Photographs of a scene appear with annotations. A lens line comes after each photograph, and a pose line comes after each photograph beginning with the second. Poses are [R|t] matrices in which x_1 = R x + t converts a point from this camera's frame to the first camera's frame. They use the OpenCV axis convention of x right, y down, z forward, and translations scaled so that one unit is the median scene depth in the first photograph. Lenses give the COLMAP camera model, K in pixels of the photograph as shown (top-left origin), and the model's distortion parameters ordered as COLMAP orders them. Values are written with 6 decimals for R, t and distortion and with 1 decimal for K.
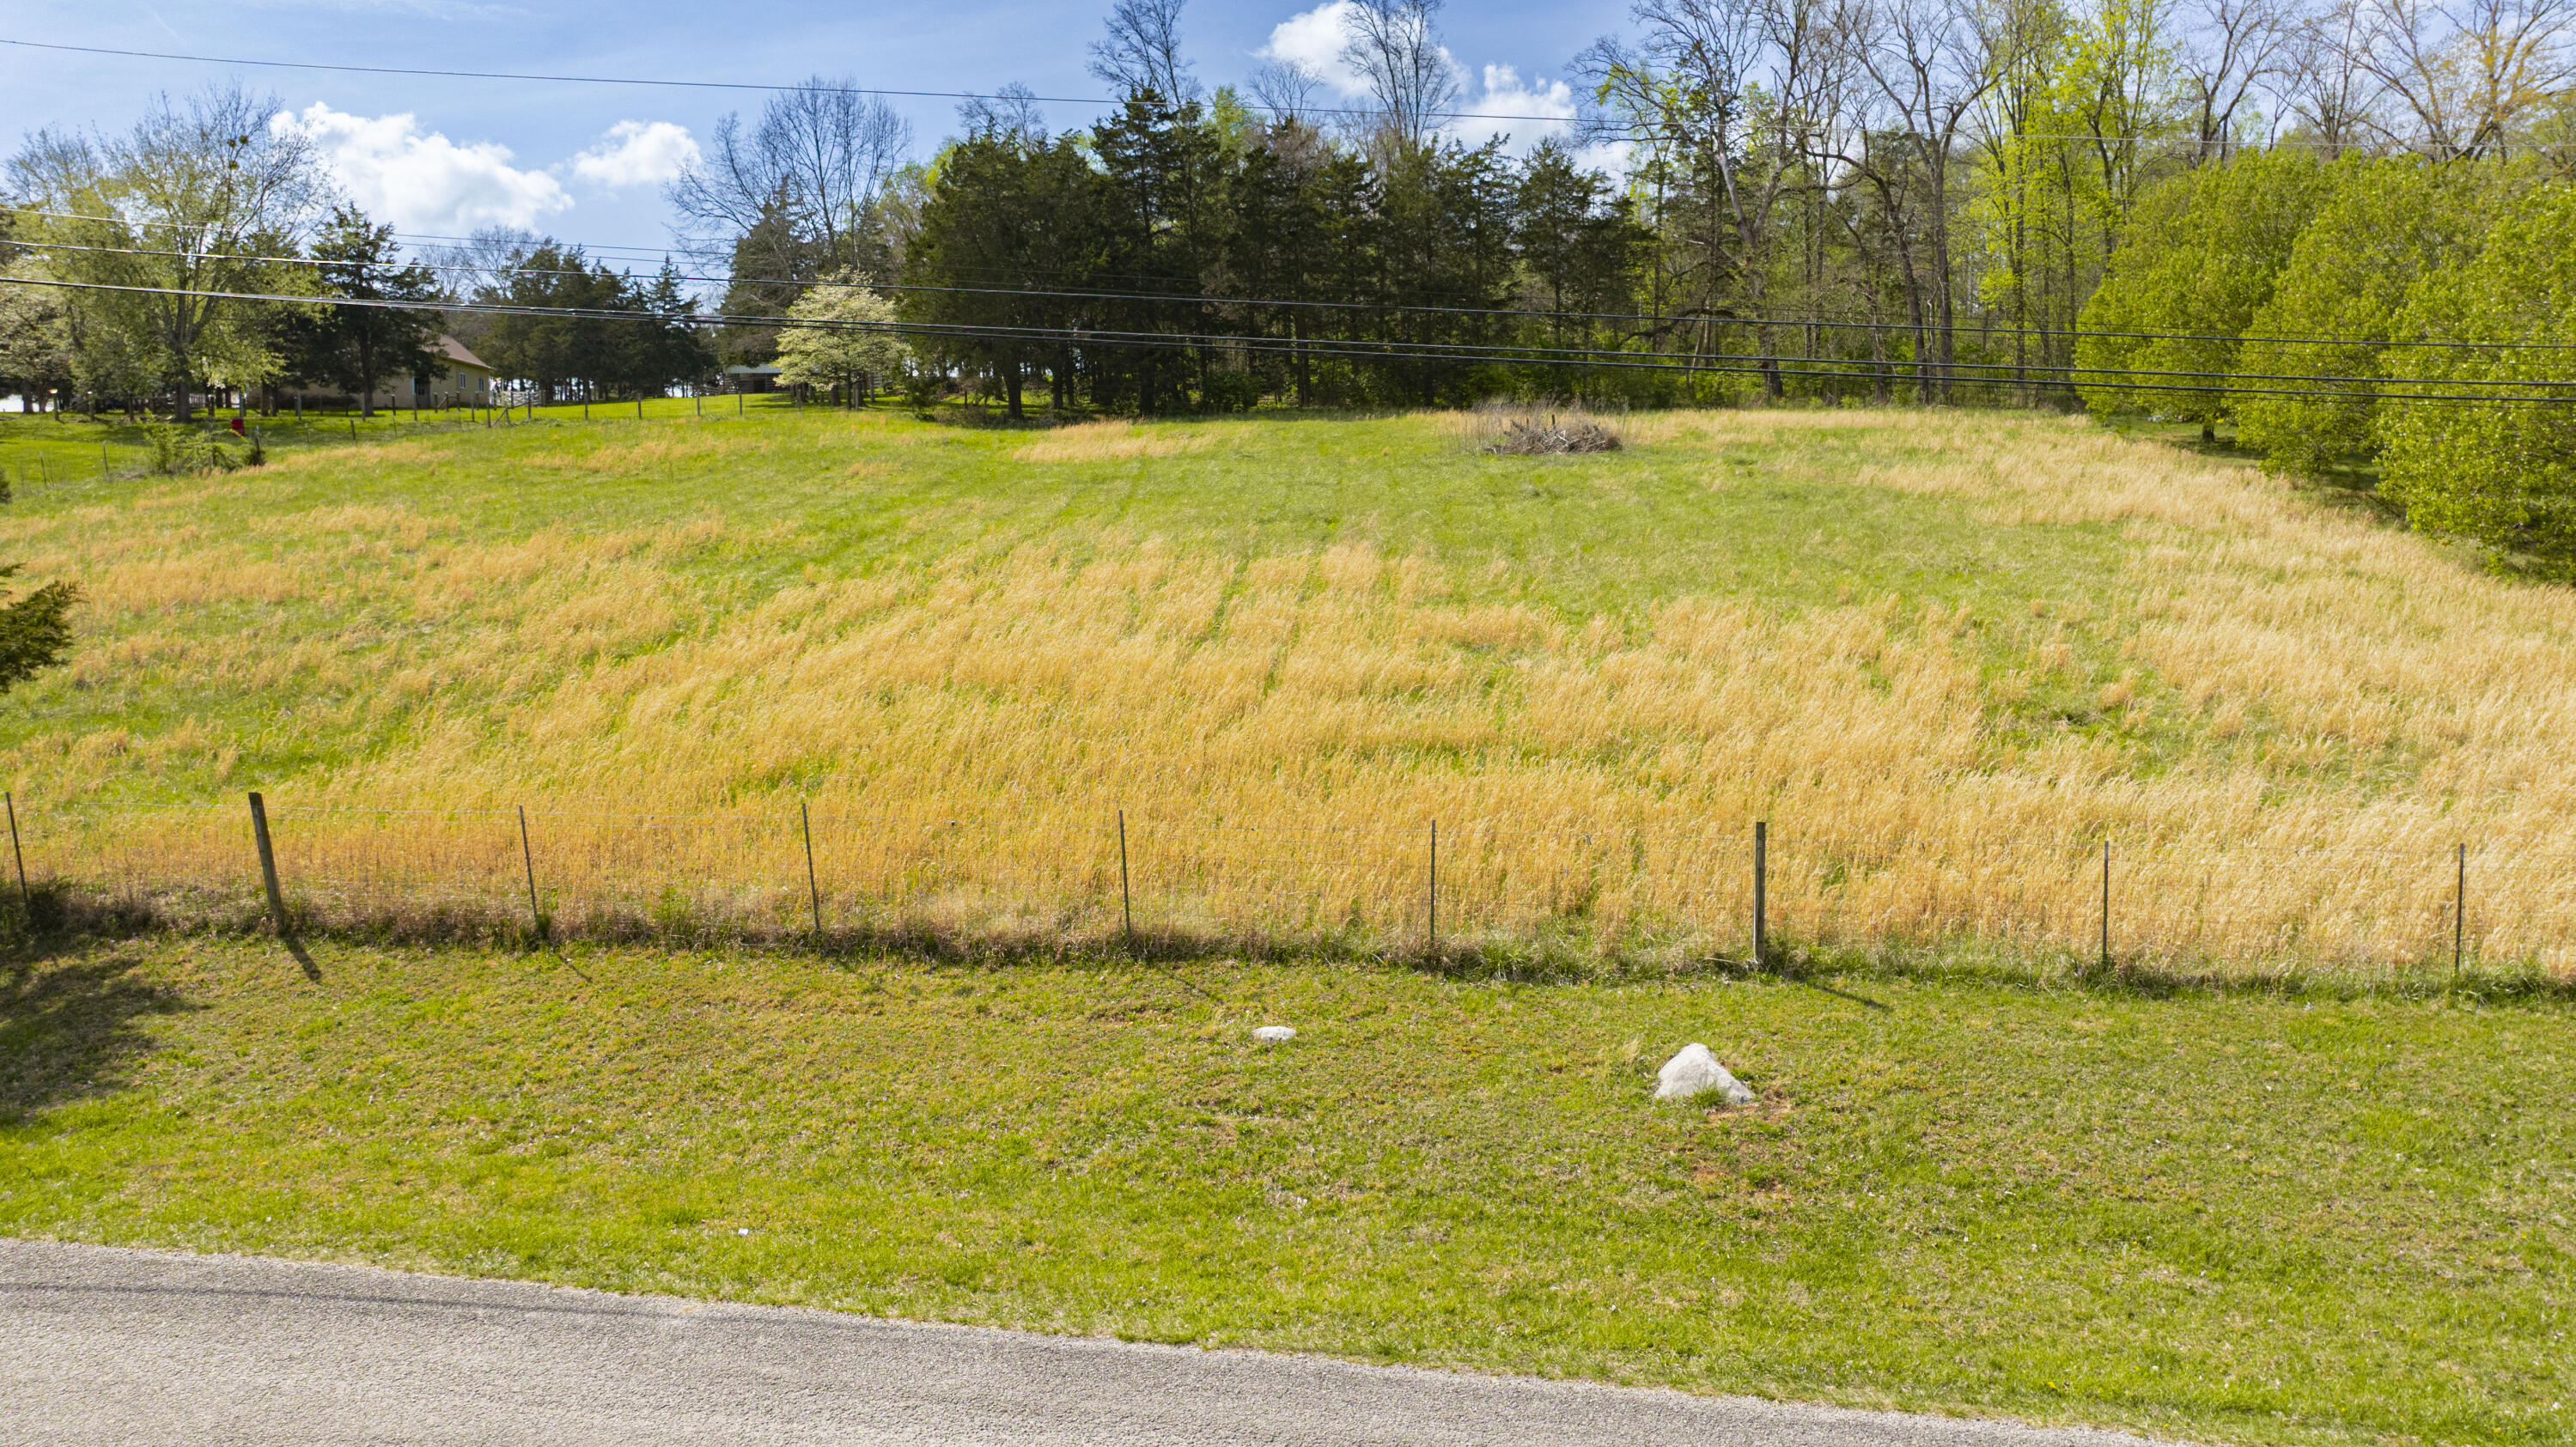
lens RADIAL K [[1867.7, 0, 1288.0], [0, 1867.7, 723.5], [0, 0, 1]] dist [-0.006714, -0.030639]
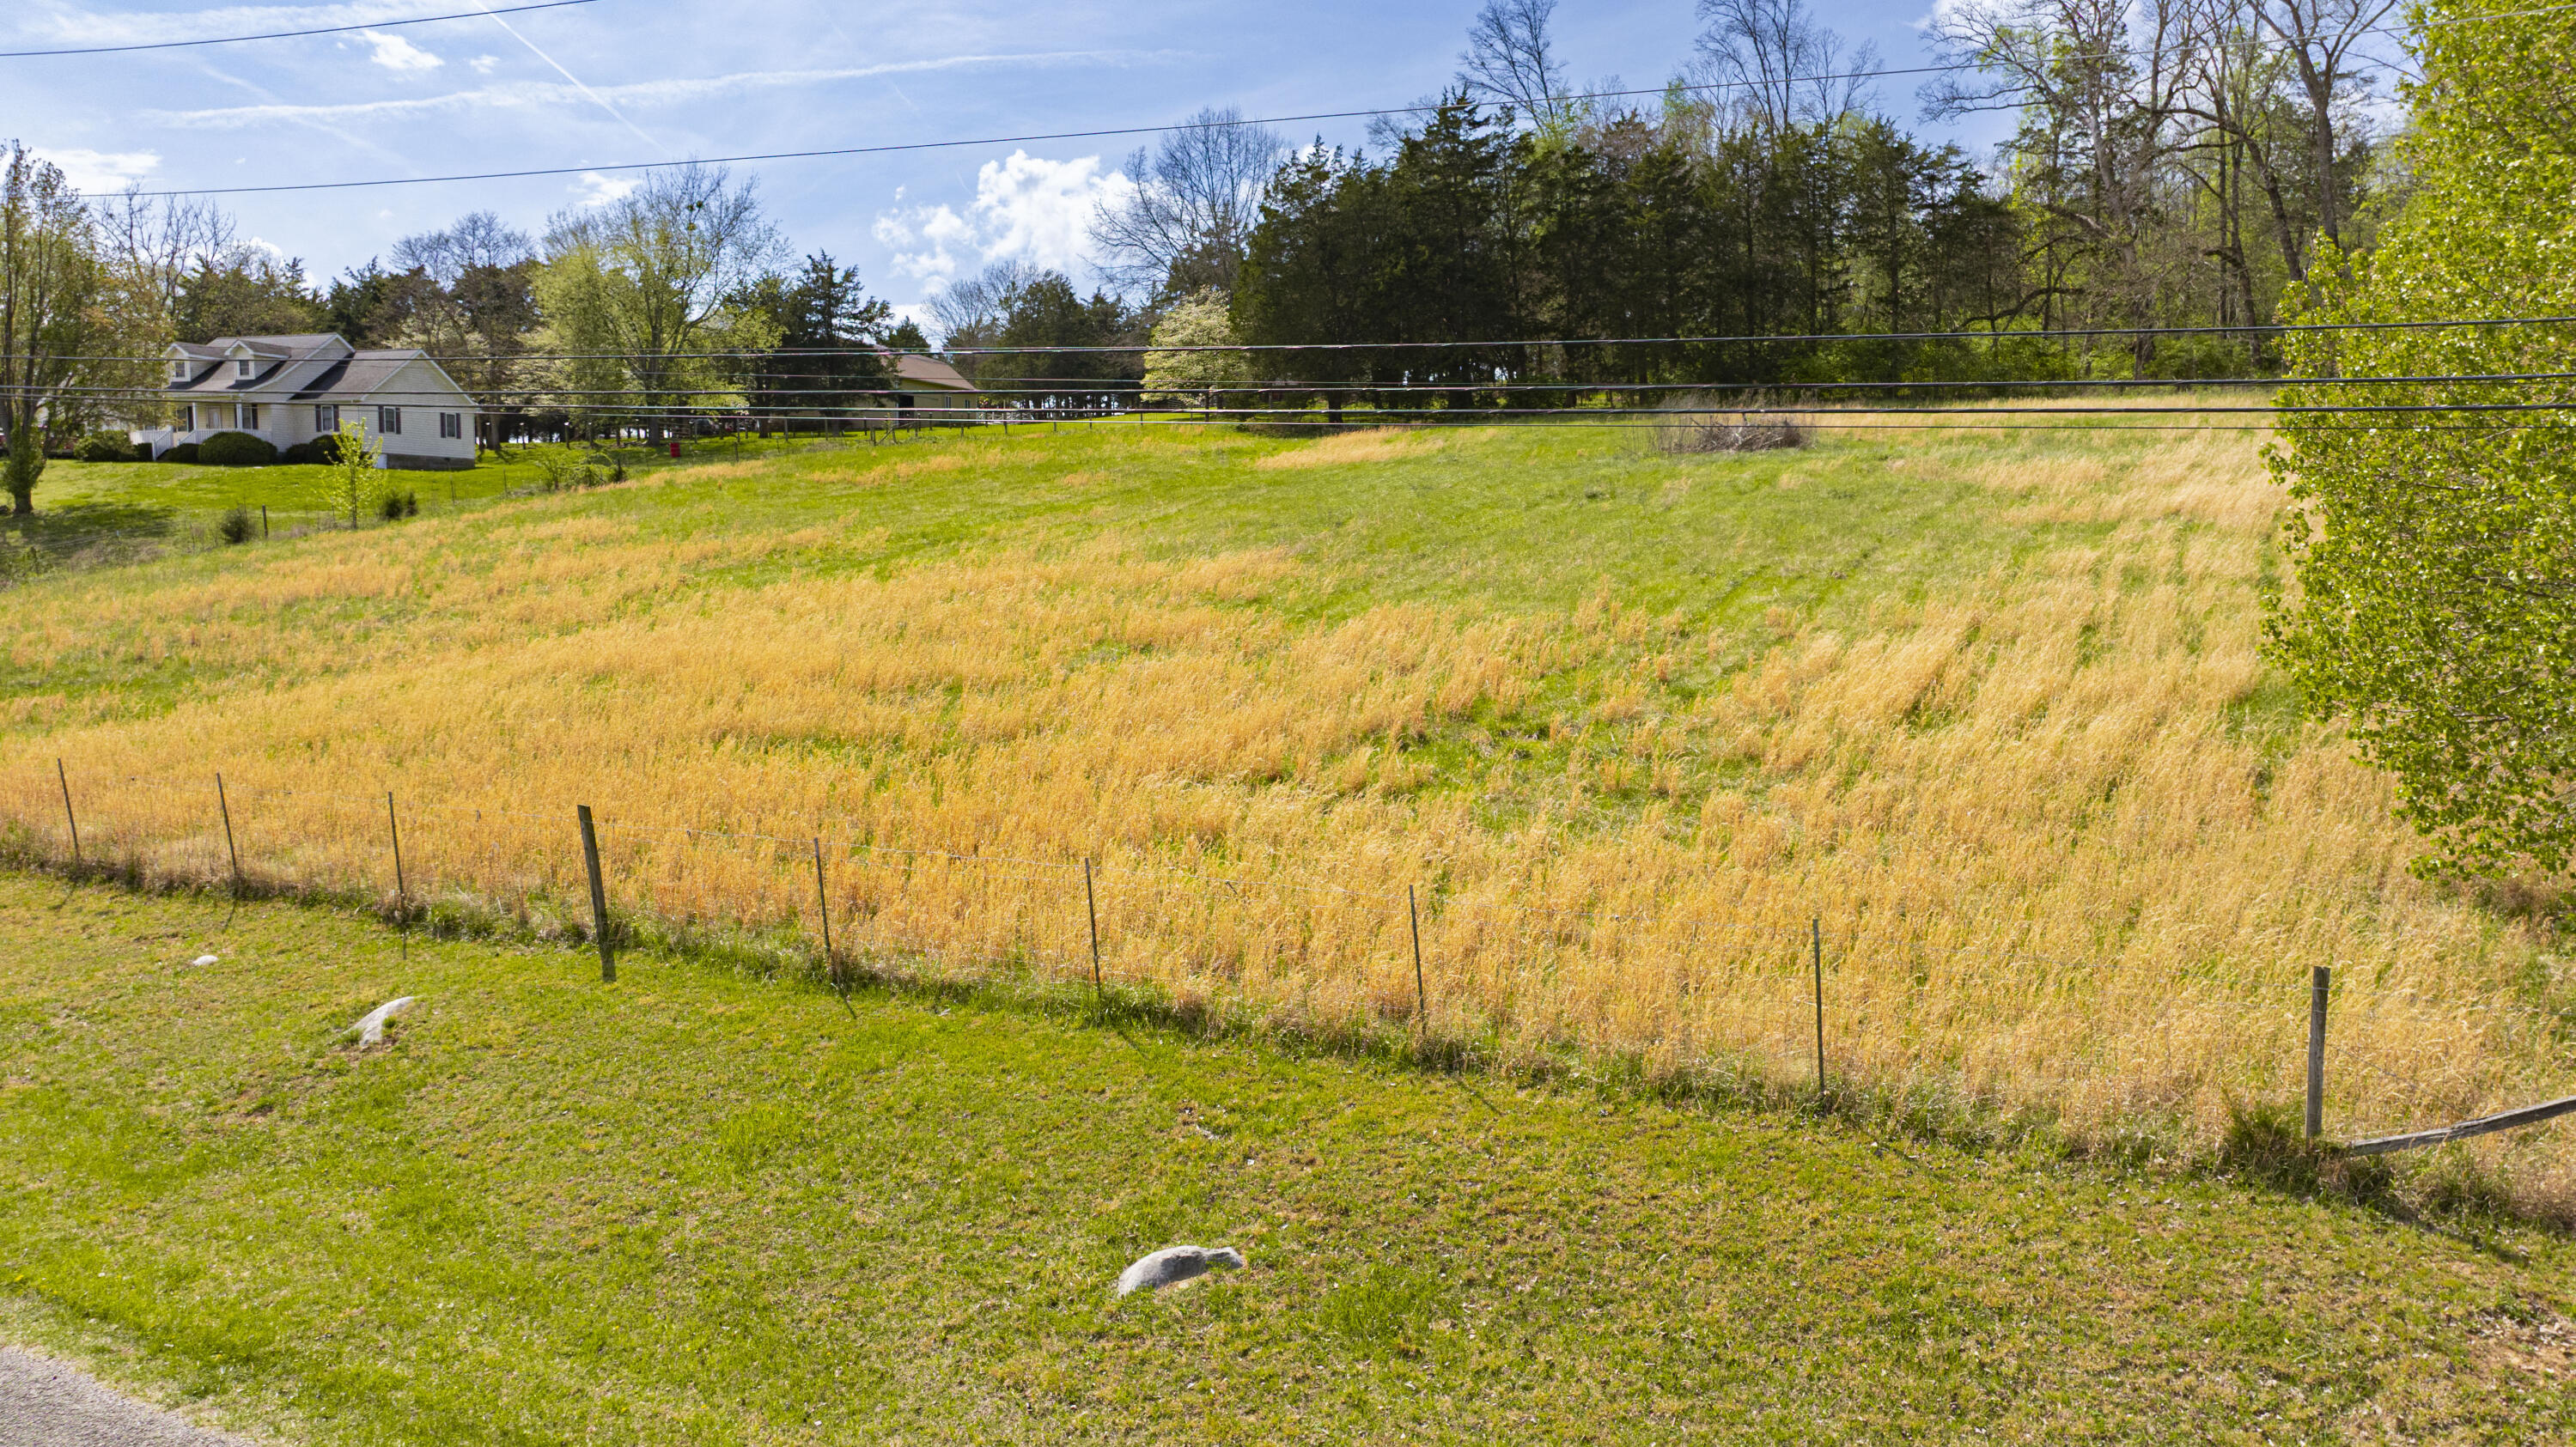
lens RADIAL K [[1867.7, 0, 1288.0], [0, 1867.7, 723.5], [0, 0, 1]] dist [-0.006714, -0.030639]
pose [[0.937559, 0.031174, -0.346428, 0.184865], [-0.031420, 0.999494, 0.004907, -0.002557], [0.346406, 0.006284, 0.938064, 0.018717]]
